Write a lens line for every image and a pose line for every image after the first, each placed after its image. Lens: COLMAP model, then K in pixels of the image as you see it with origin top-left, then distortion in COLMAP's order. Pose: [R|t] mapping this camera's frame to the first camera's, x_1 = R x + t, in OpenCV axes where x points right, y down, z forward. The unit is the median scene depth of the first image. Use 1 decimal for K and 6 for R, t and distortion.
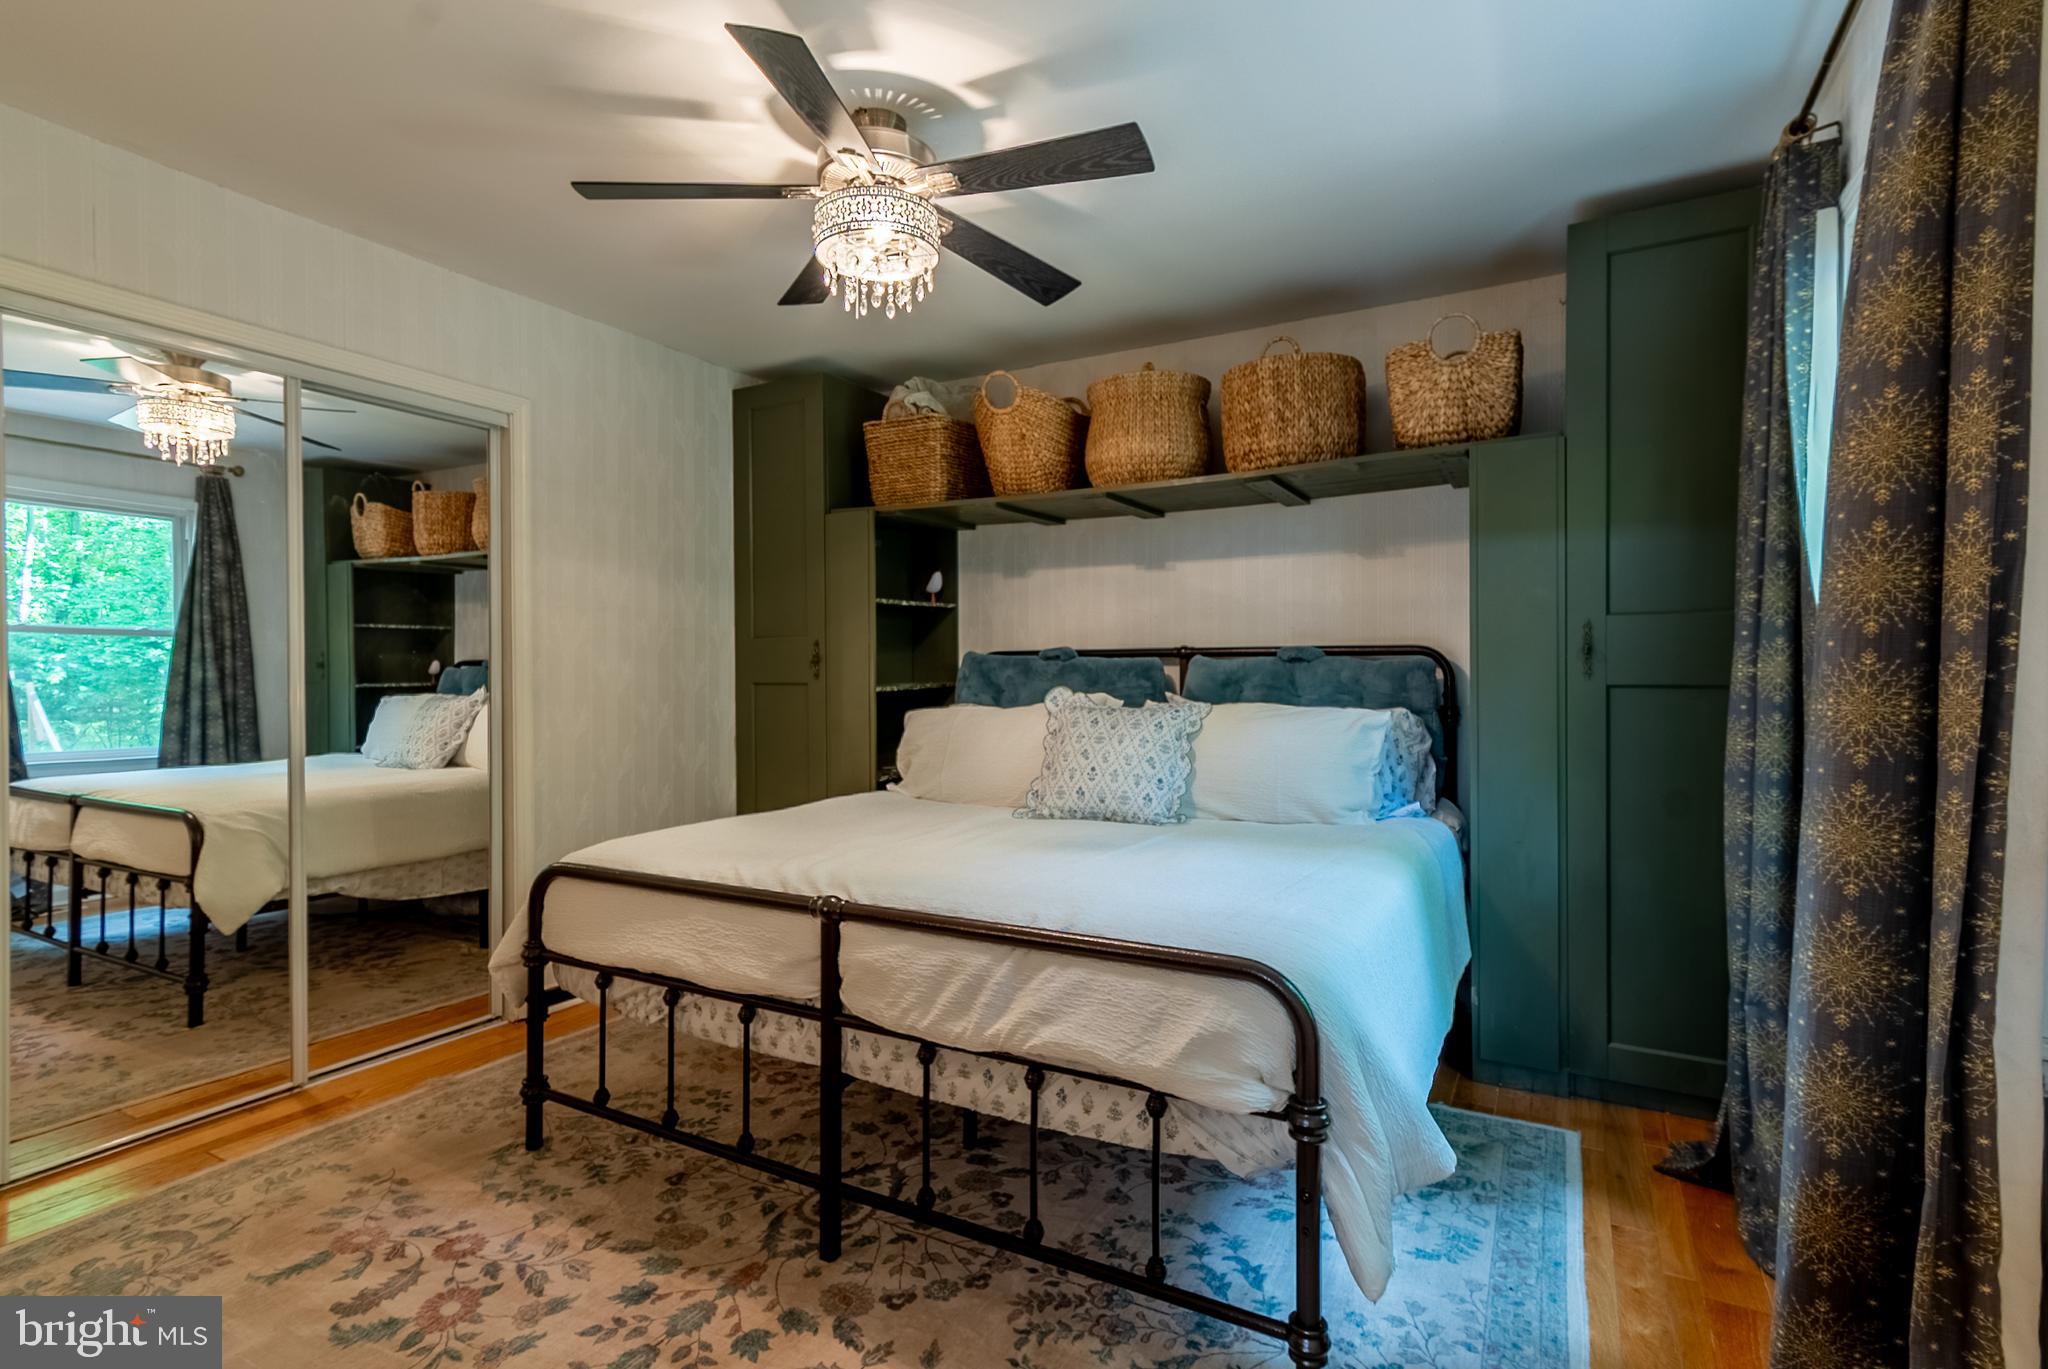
lens RADIAL K [[967.7, 0, 1030.0], [0, 967.7, 678.2], [0, 0, 1]] dist [0.009822, 0.001152]
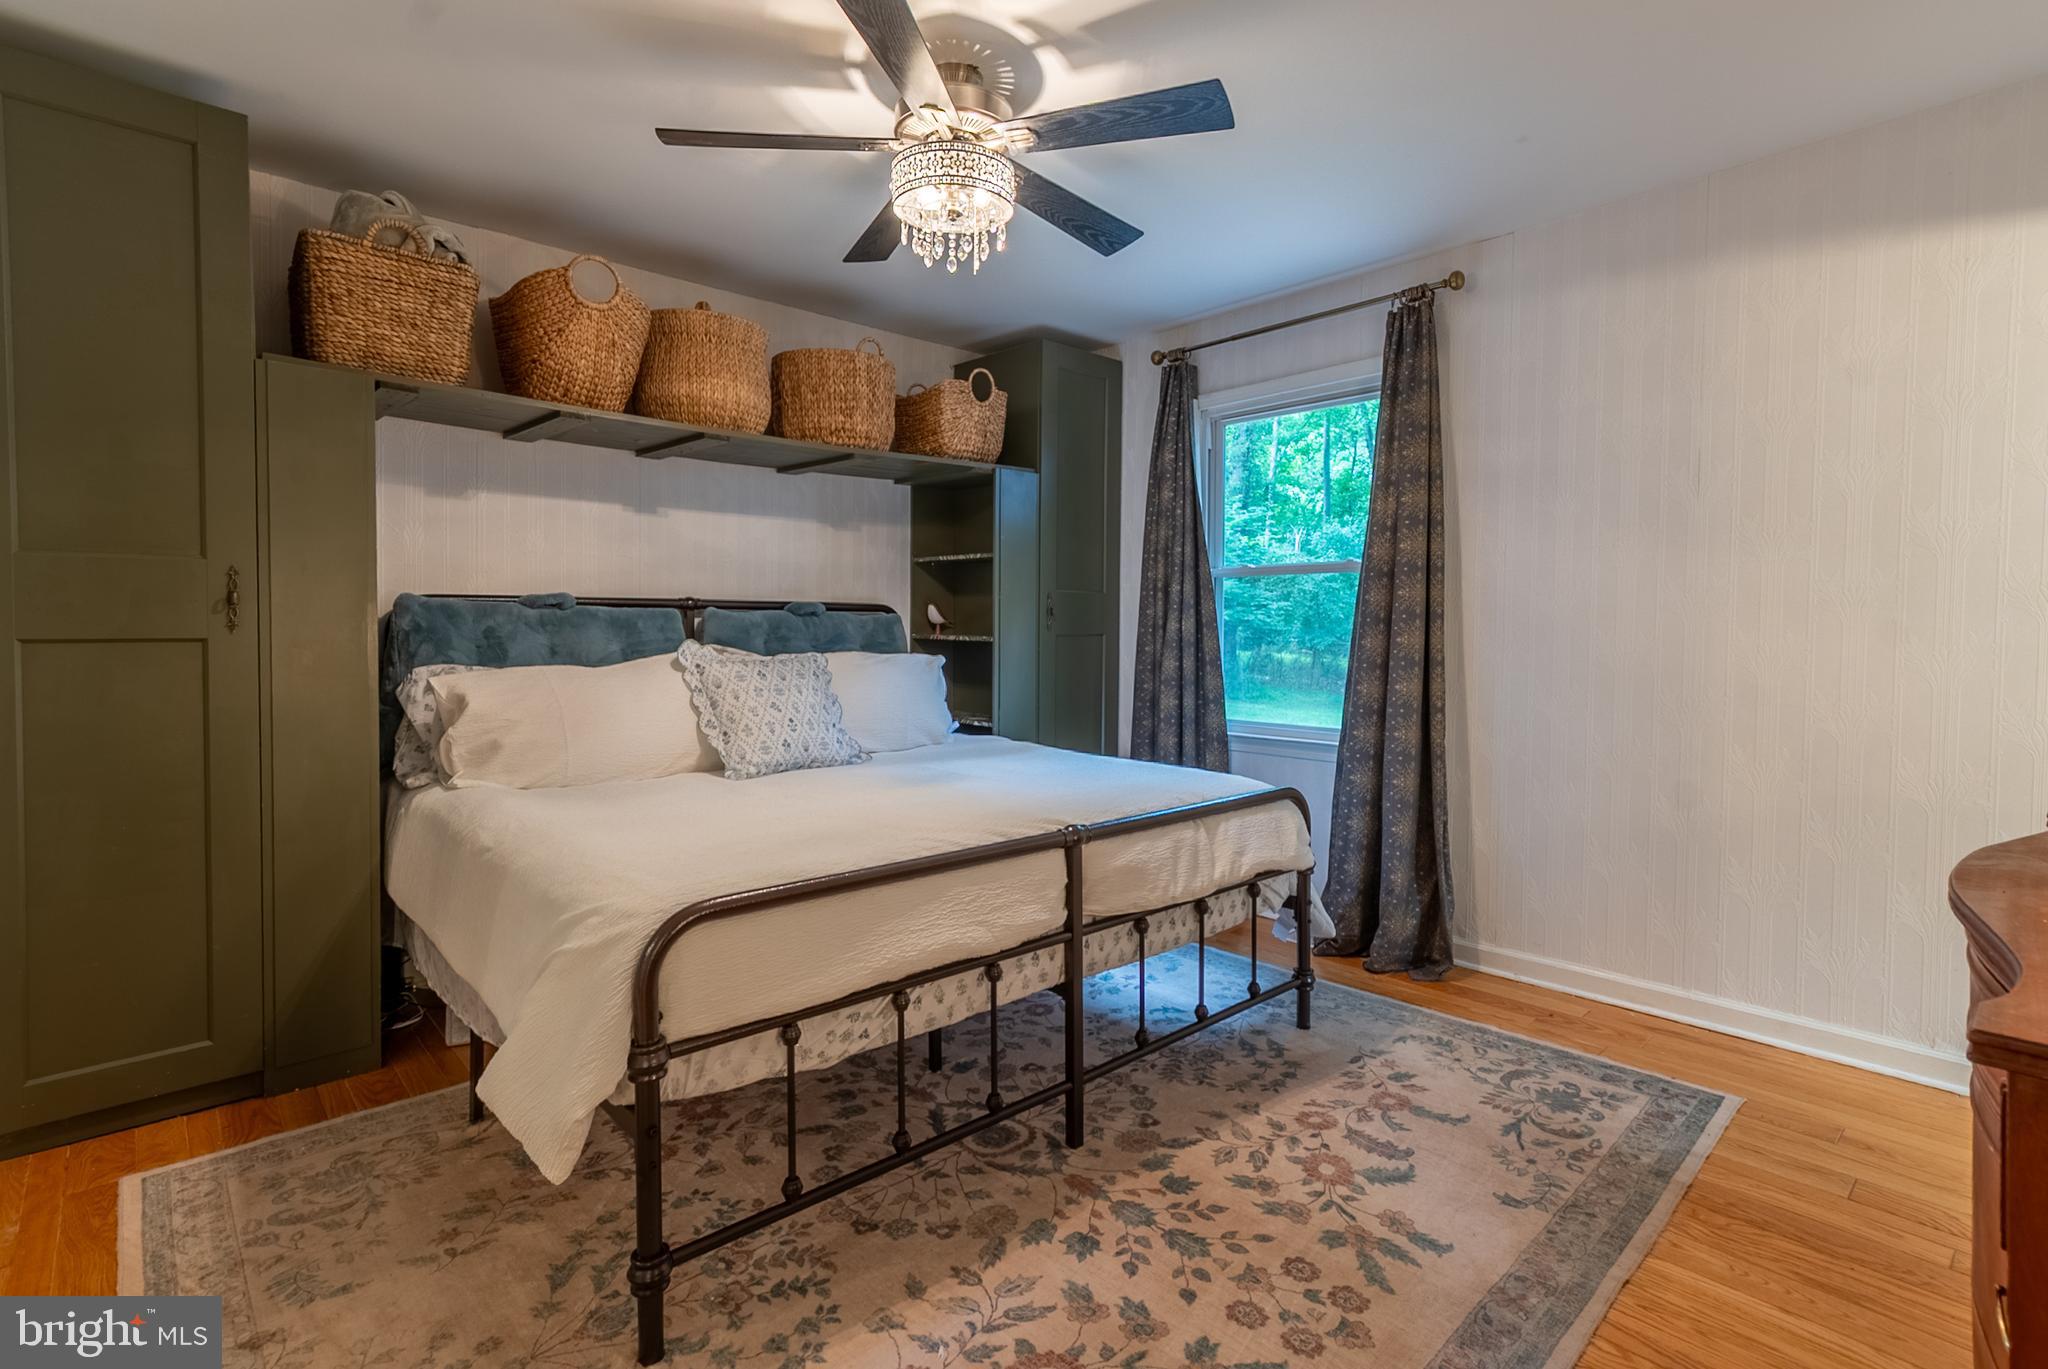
lens RADIAL K [[967.7, 0, 1047.0], [0, 967.7, 643.9], [0, 0, 1]] dist [0.009822, 0.001152]
pose [[0.318287, -0.014599, 0.947882, -1.172670], [0.000543, 0.999884, 0.015217, -0.001228], [-0.947994, -0.004329, 0.318258, 0.621475]]
